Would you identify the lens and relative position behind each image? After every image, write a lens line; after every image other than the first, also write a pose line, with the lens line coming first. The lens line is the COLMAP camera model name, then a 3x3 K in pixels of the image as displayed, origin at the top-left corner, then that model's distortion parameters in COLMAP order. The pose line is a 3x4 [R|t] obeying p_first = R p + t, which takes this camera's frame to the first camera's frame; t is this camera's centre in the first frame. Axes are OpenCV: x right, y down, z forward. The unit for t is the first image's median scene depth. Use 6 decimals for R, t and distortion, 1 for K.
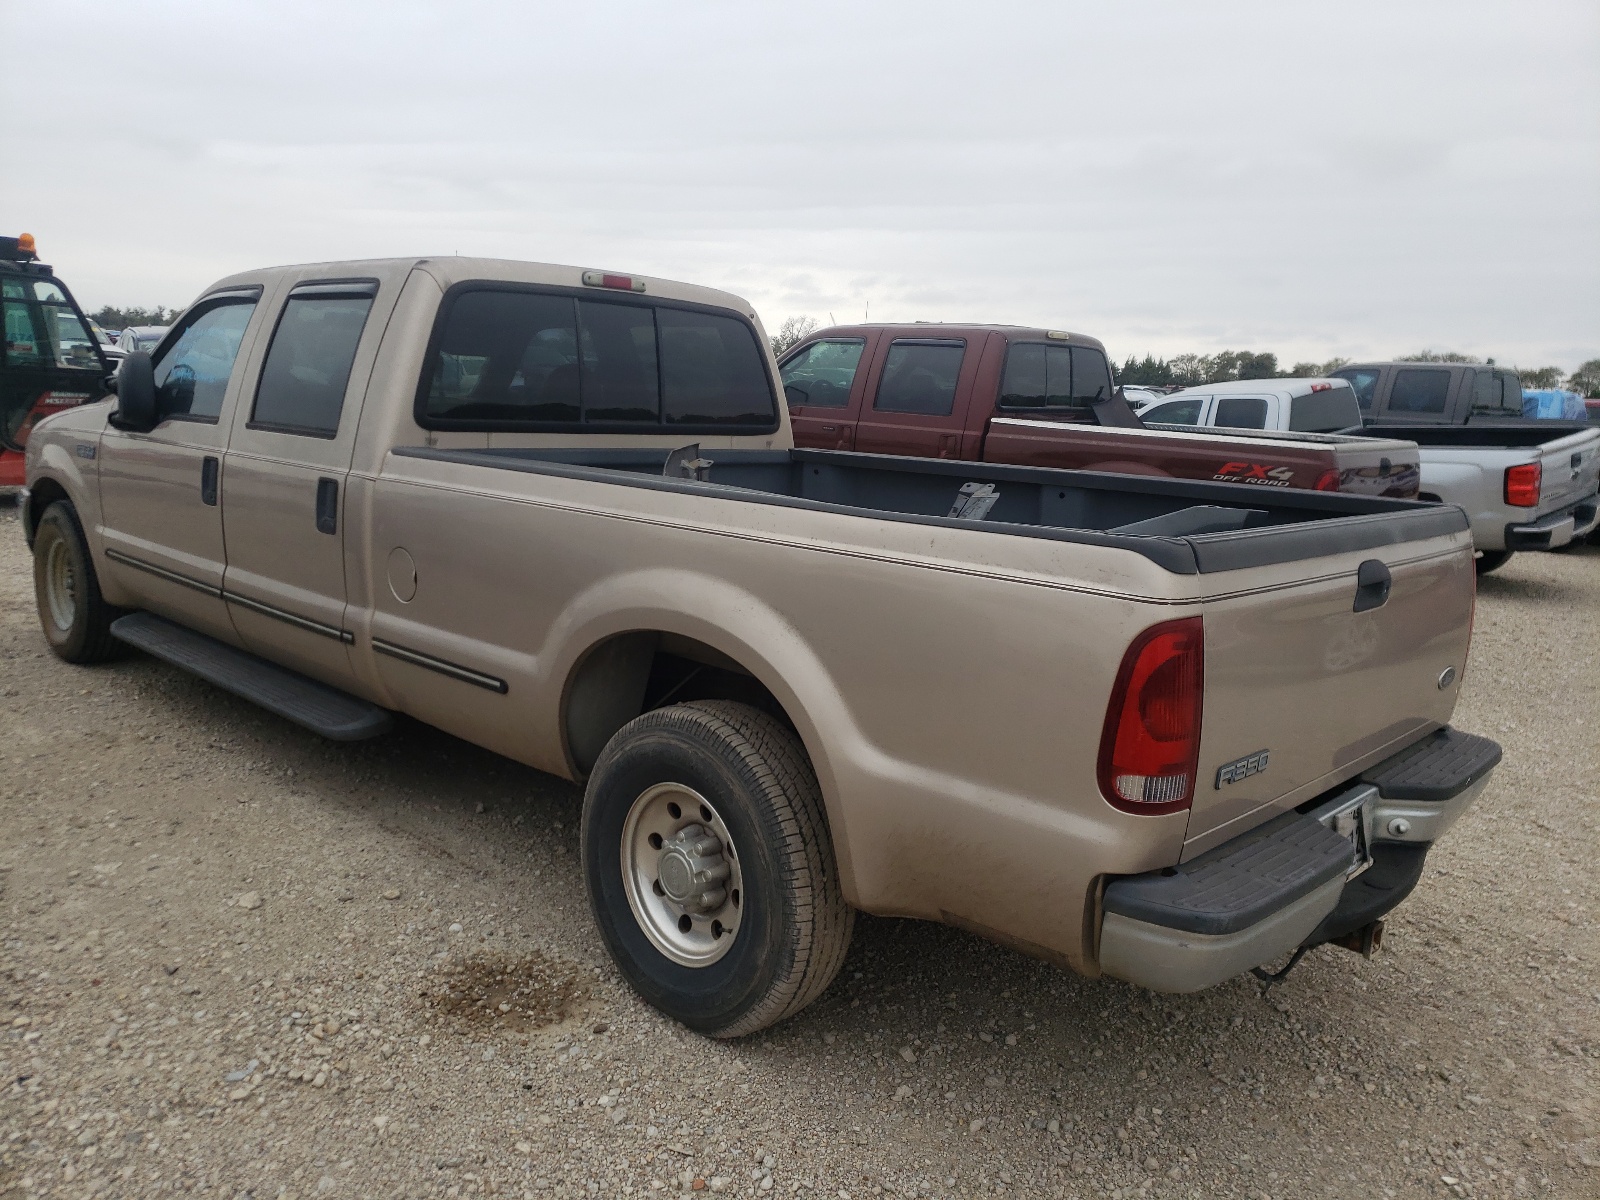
lens RADIAL K [[1198.2, 0, 800.0], [0, 1198.2, 600.0], [0, 0, 1]] dist [0.005637, 0.000043]
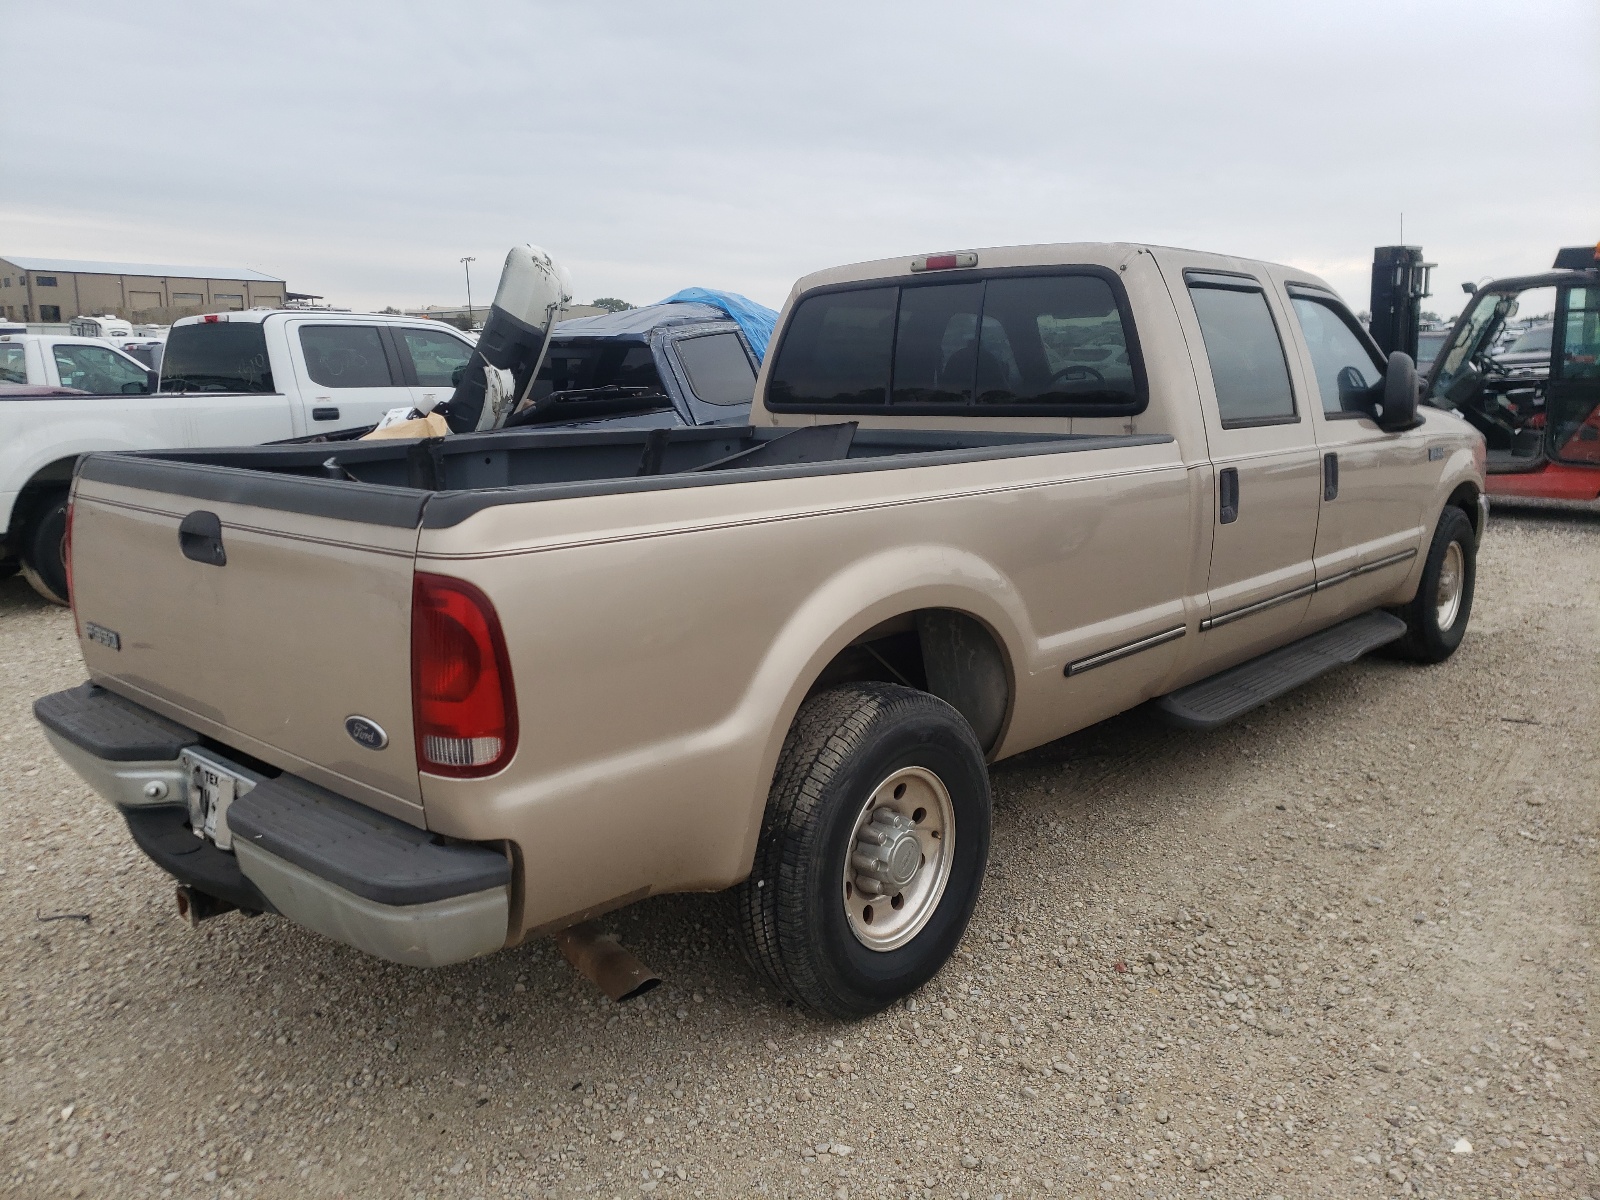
lens RADIAL K [[1198.2, 0, 800.0], [0, 1198.2, 600.0], [0, 0, 1]] dist [0.005637, 0.000043]
pose [[0.003356, 0.126338, -0.991982, 0.895857], [-0.151925, 0.980536, 0.124366, -0.096470], [0.988386, 0.150289, 0.022485, 0.919258]]
